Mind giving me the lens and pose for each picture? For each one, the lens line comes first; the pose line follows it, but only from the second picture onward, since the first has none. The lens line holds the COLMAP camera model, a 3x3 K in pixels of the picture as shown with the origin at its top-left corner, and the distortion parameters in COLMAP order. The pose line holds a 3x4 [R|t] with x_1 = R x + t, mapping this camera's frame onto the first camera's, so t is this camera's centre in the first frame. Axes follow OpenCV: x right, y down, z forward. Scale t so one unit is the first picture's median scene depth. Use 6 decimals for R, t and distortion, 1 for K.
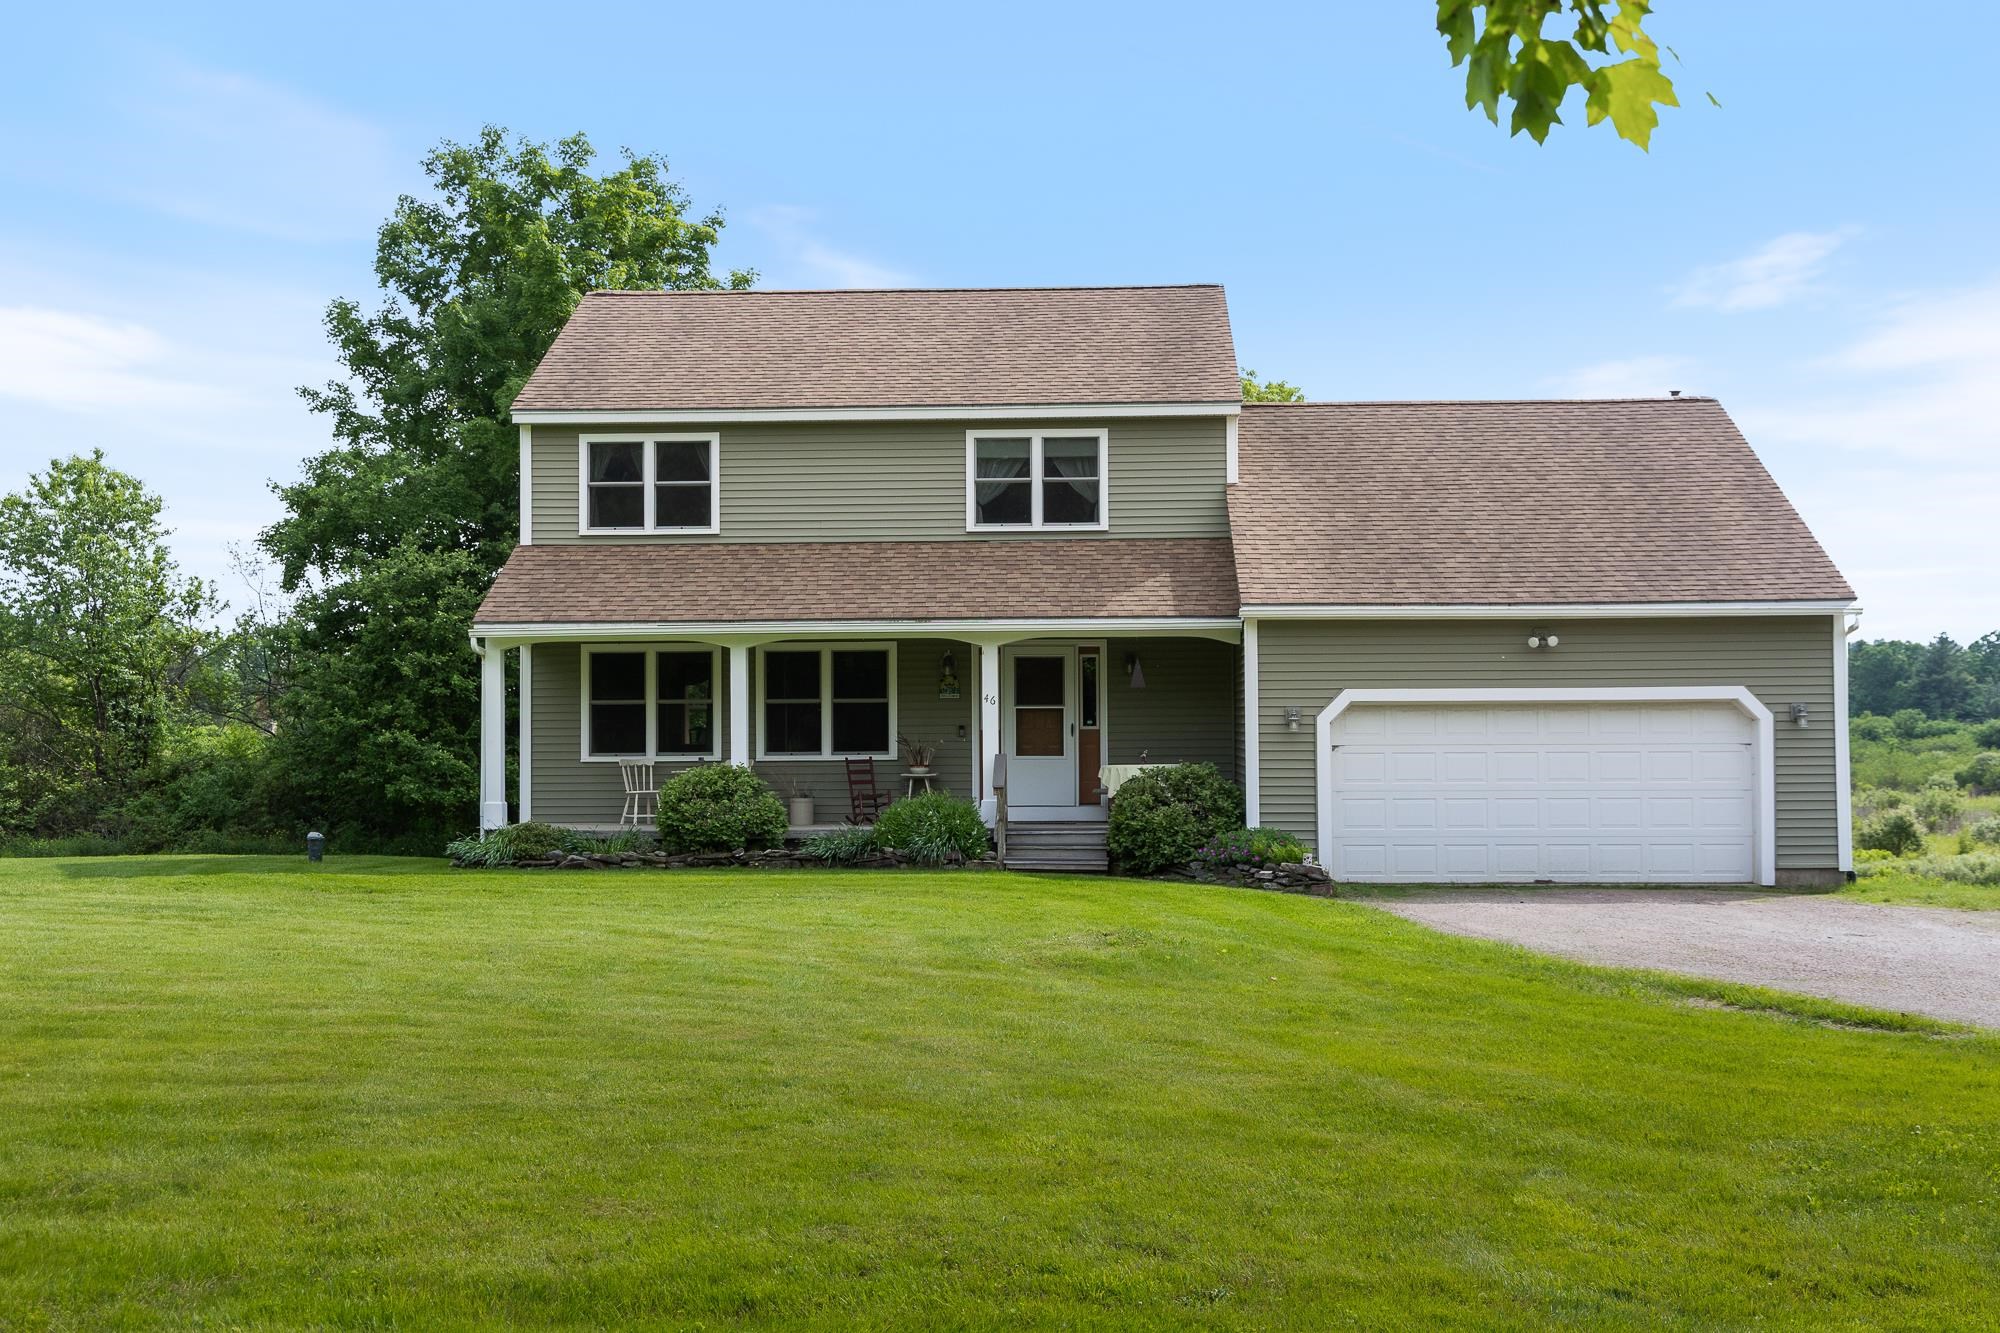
lens RADIAL K [[2479.7, 0, 1000.0], [0, 2479.7, 666.5], [0, 0, 1]] dist [-0.020578, 0.016903]
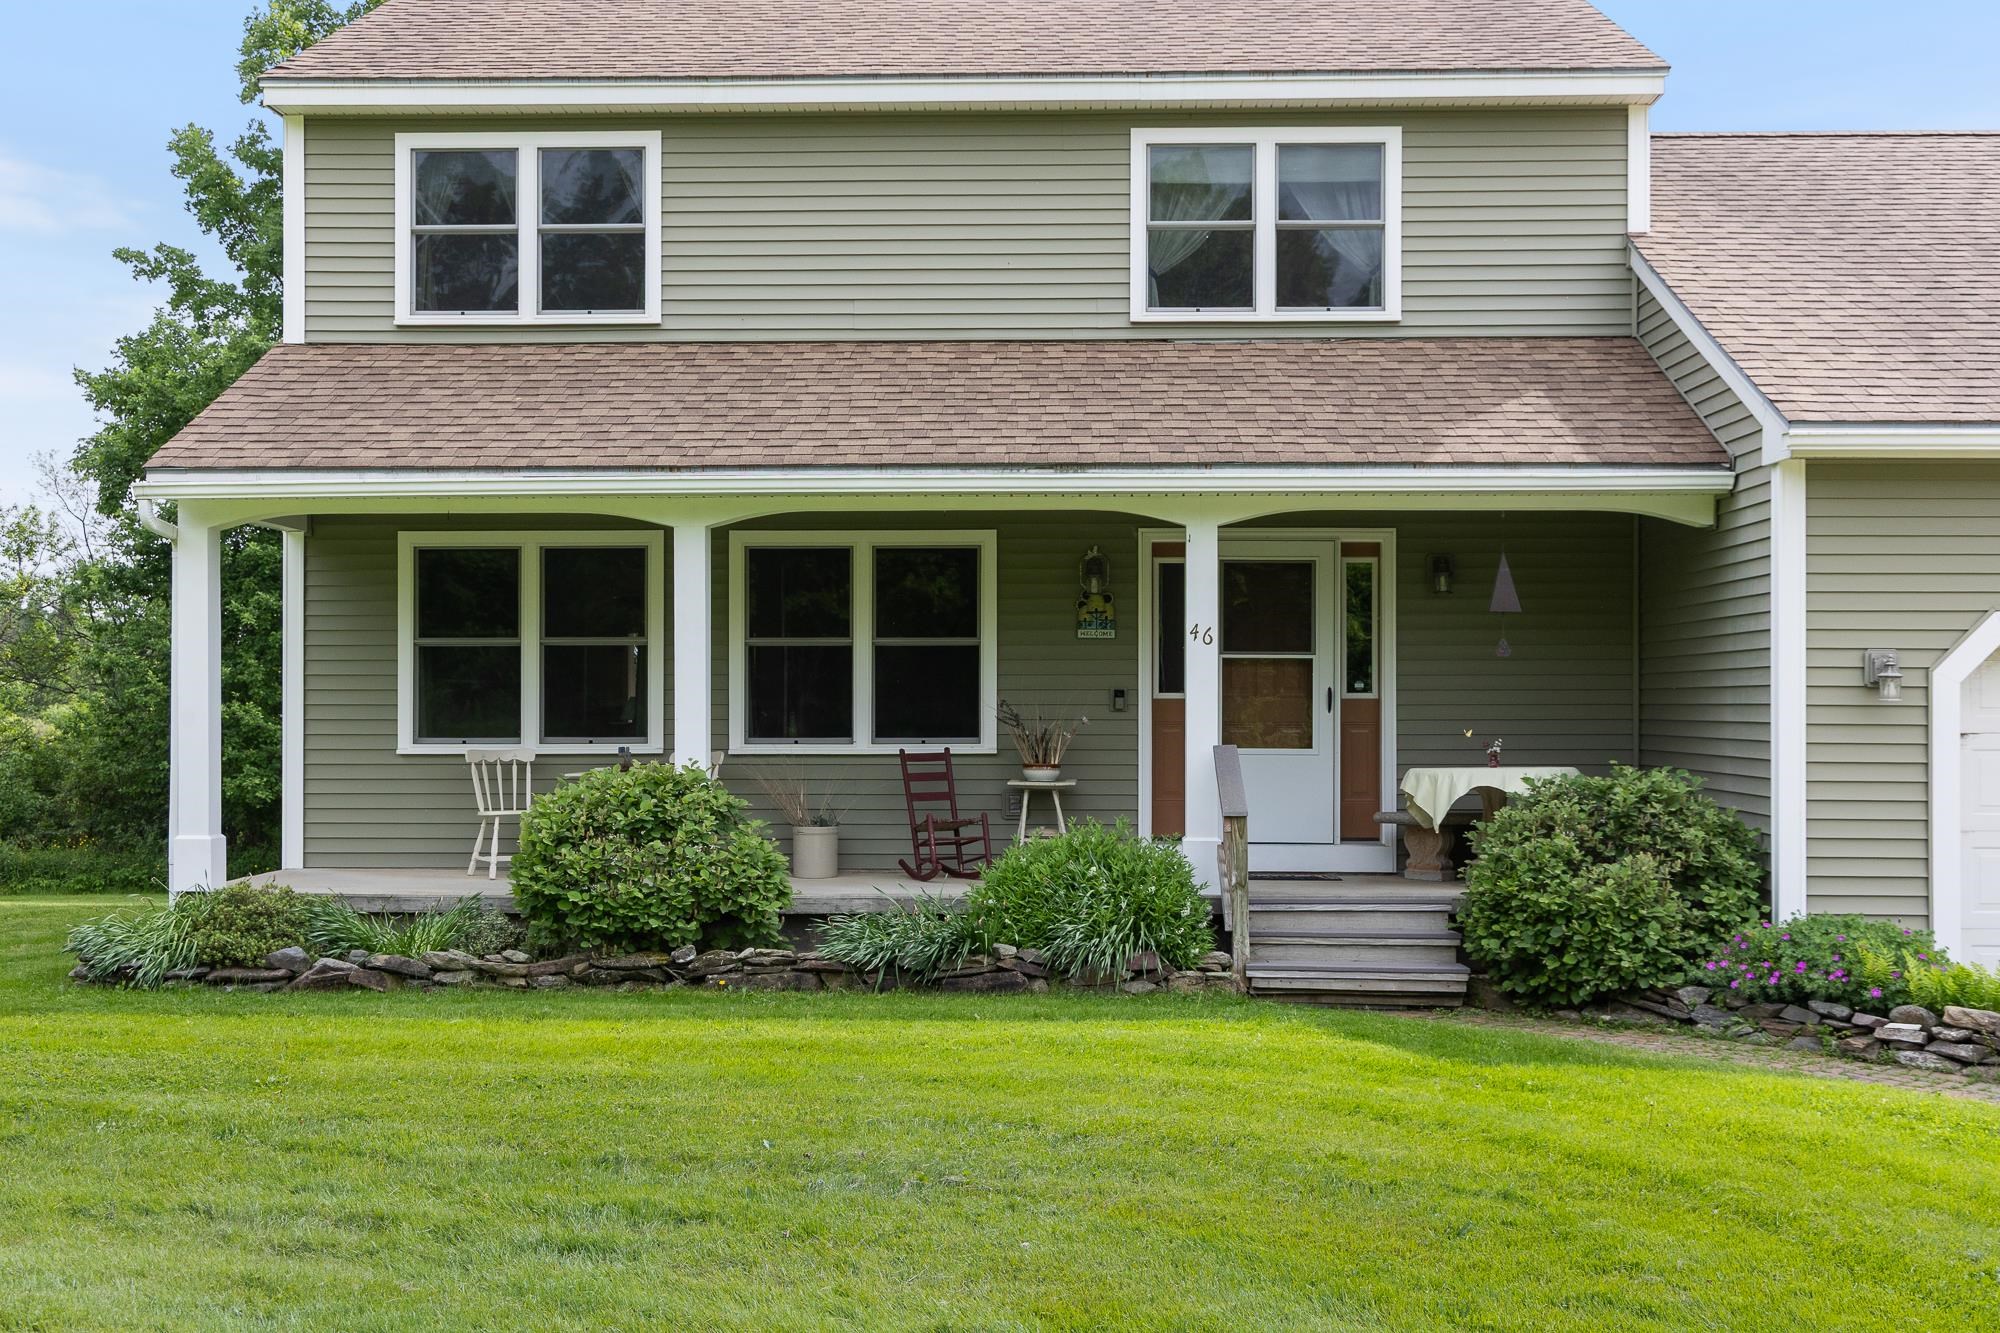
lens RADIAL K [[2240.3, 0, 1004.9], [0, 2240.3, 717.6], [0, 0, 1]] dist [0.000933, -0.010213]
pose [[0.999882, 0.006547, 0.013927, -0.046533], [-0.006920, 0.999614, 0.026919, 0.017102], [-0.013746, -0.027012, 0.999541, 0.525322]]
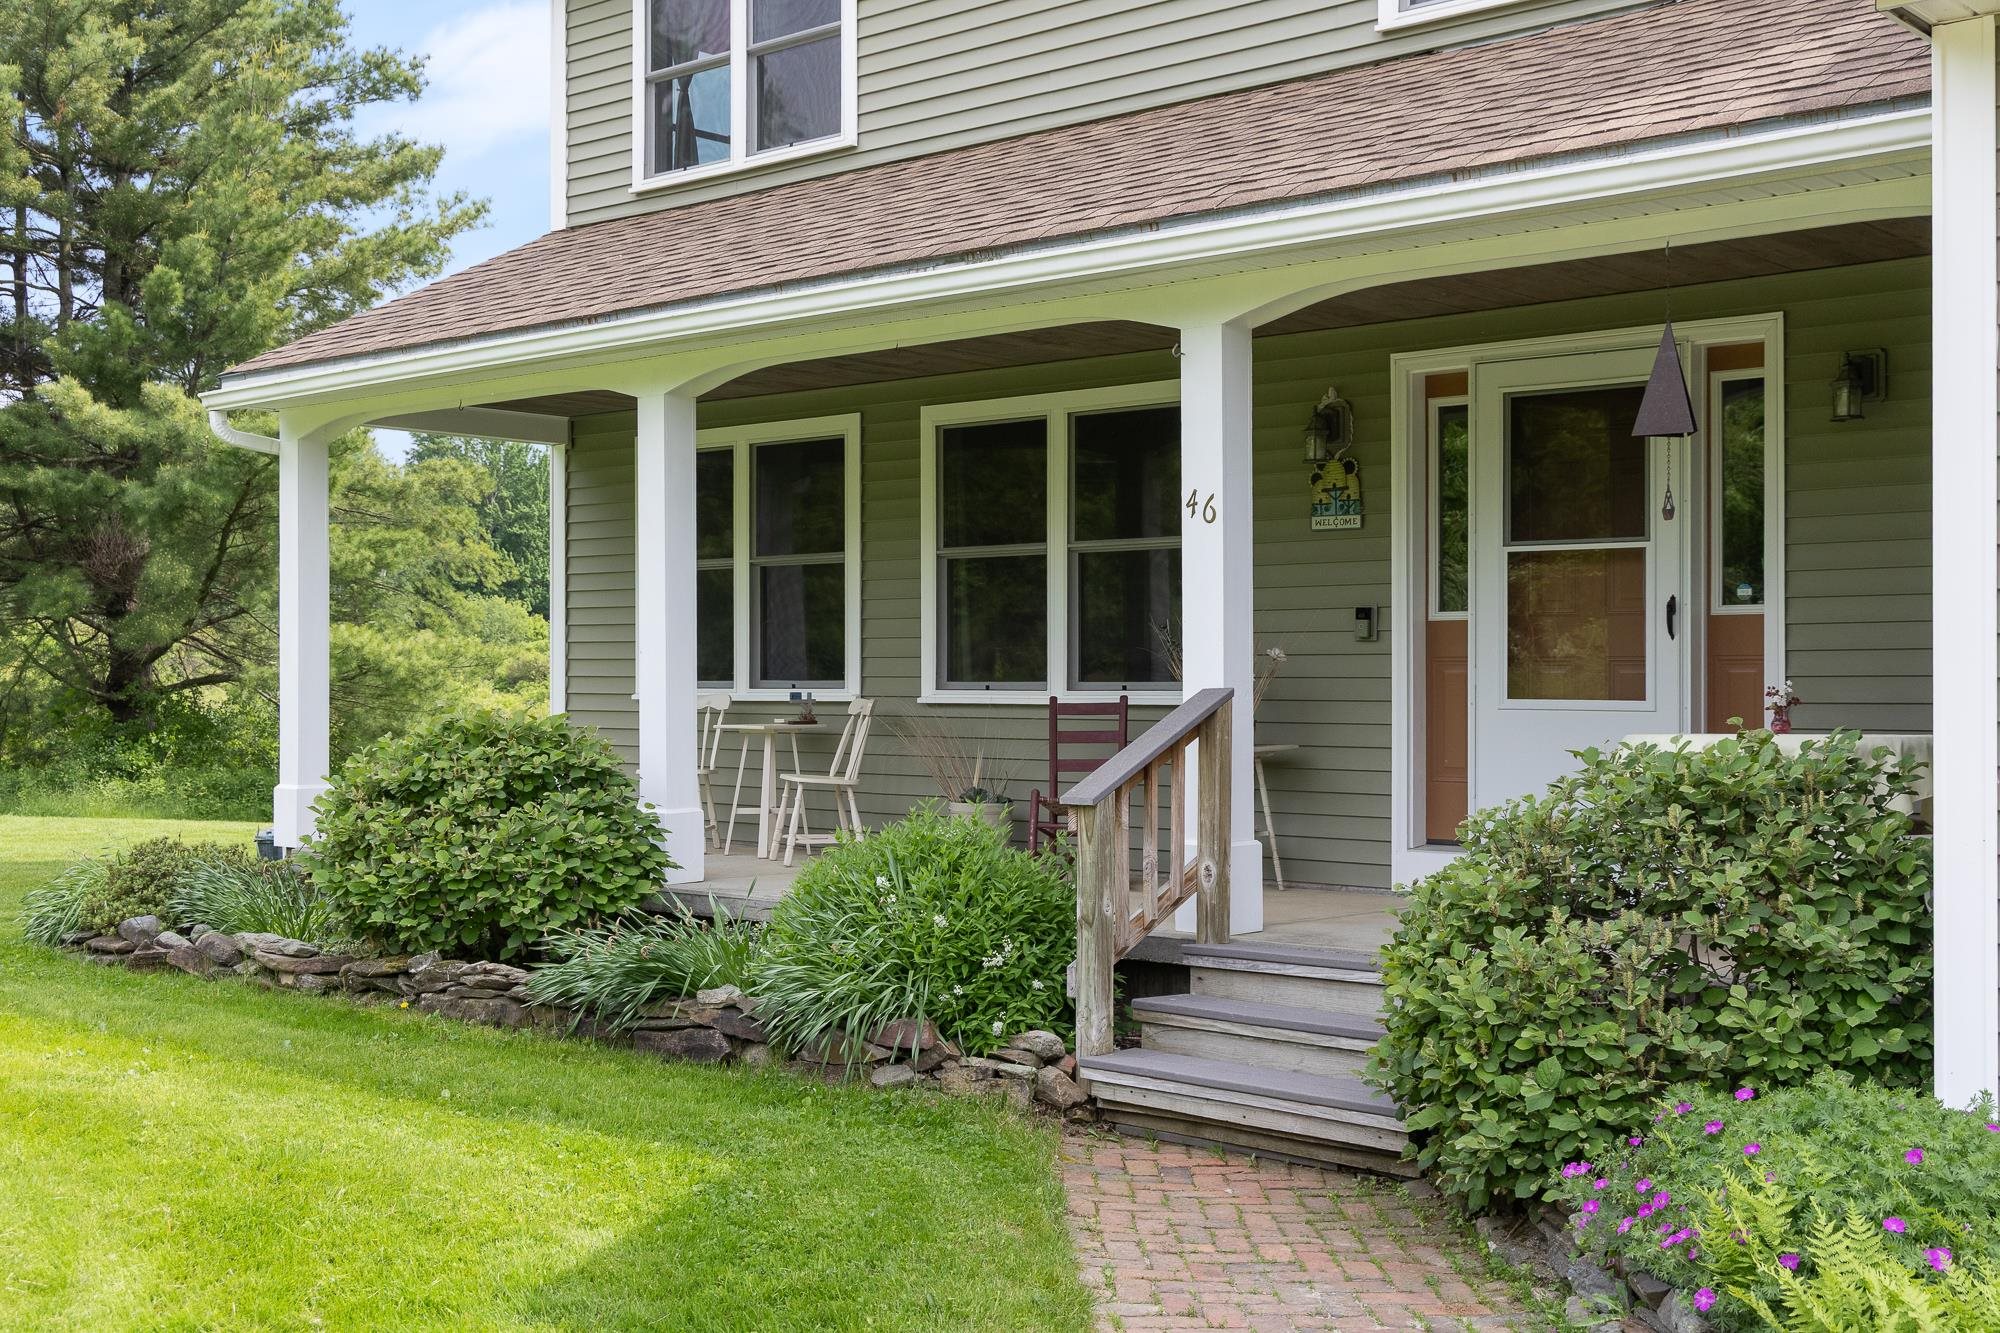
lens RADIAL K [[2240.3, 0, 1004.9], [0, 2240.3, 717.6], [0, 0, 1]] dist [0.000933, -0.010213]
pose [[0.782361, 0.017780, -0.622572, 0.138418], [0.009618, 0.999128, 0.040621, 0.026024], [0.622751, -0.037768, 0.781508, 0.730537]]
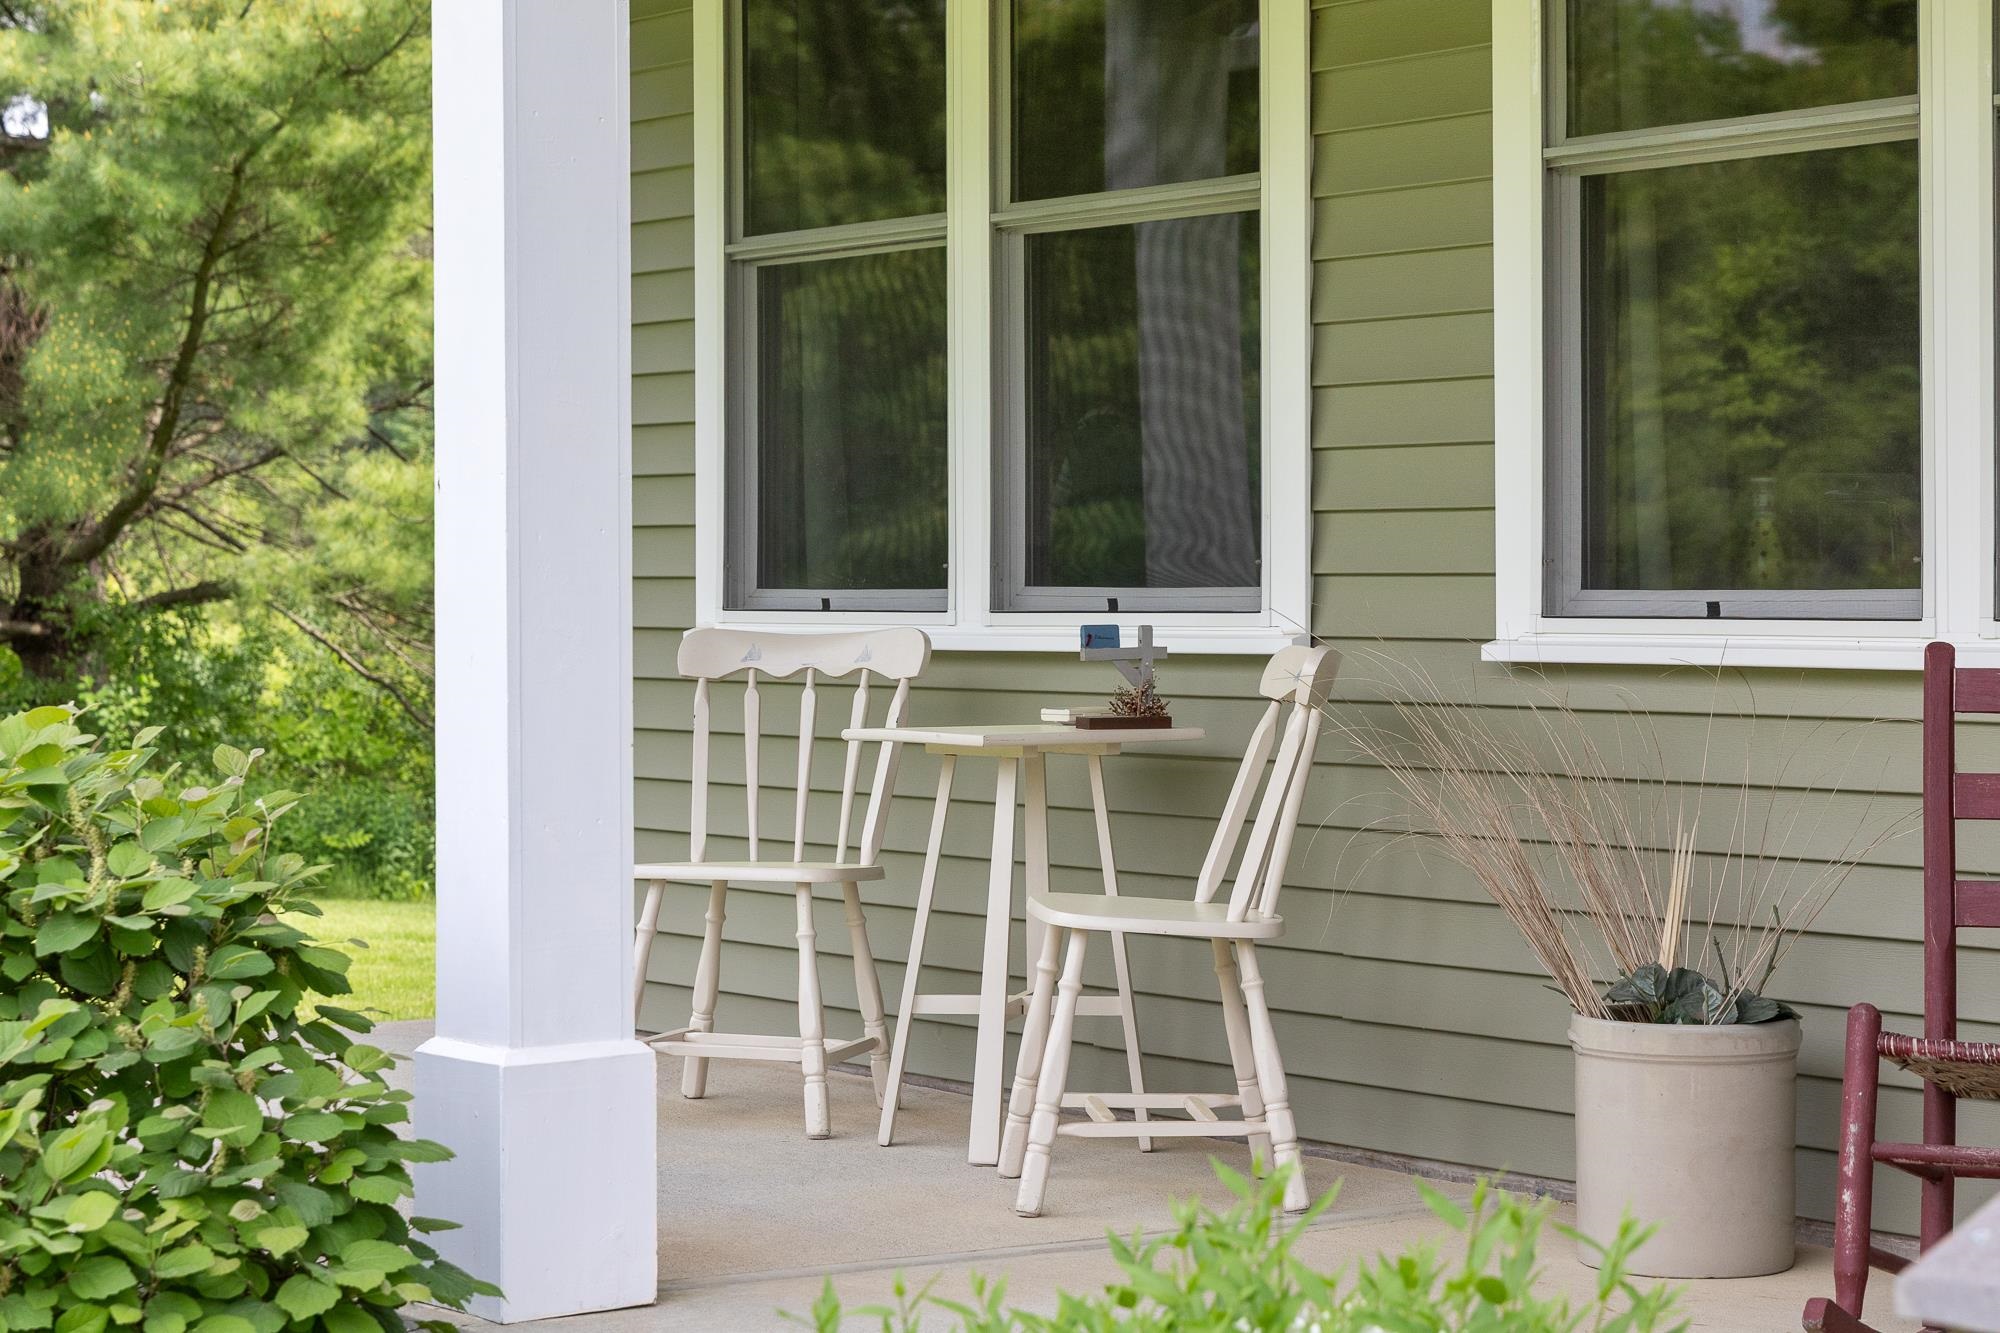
lens RADIAL K [[4356.8, 0, 1000.0], [0, 4356.8, 666.5], [0, 0, 1]] dist [0.332844, 0.415753]
pose [[0.640470, 0.019829, -0.767727, 0.050536], [0.014074, 0.999196, 0.037549, 0.030153], [0.767854, -0.034854, 0.639676, 0.850537]]
